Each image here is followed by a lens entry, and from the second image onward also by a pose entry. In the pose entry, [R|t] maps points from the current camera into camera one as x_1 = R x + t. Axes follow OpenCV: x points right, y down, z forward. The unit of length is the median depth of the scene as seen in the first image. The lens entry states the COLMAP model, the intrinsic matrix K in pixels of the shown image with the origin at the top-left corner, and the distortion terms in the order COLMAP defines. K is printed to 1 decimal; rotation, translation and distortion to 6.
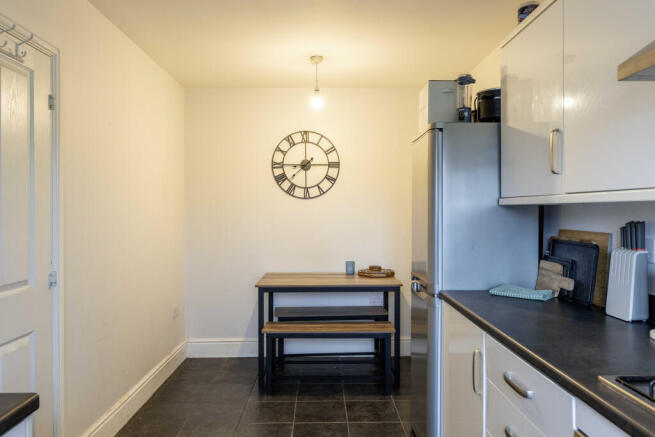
lens RADIAL K [[453.8, 0, 327.6], [0, 453.8, 213.9], [0, 0, 1]] dist [0.002427, 0.000355]
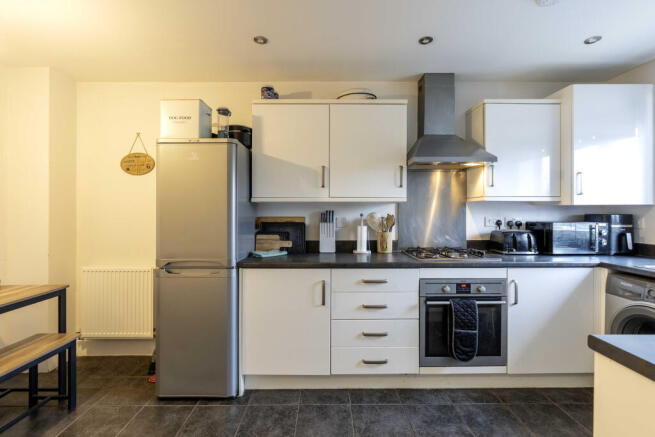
lens RADIAL K [[291.9, 0, 328.1], [0, 291.9, 215.0], [0, 0, 1]] dist [-0.010299, 0.001920]
pose [[0.018308, -0.013470, 0.999742, -0.676341], [0.005755, 0.999894, 0.013367, 0.015356], [-0.999816, 0.005509, 0.018383, 0.768039]]
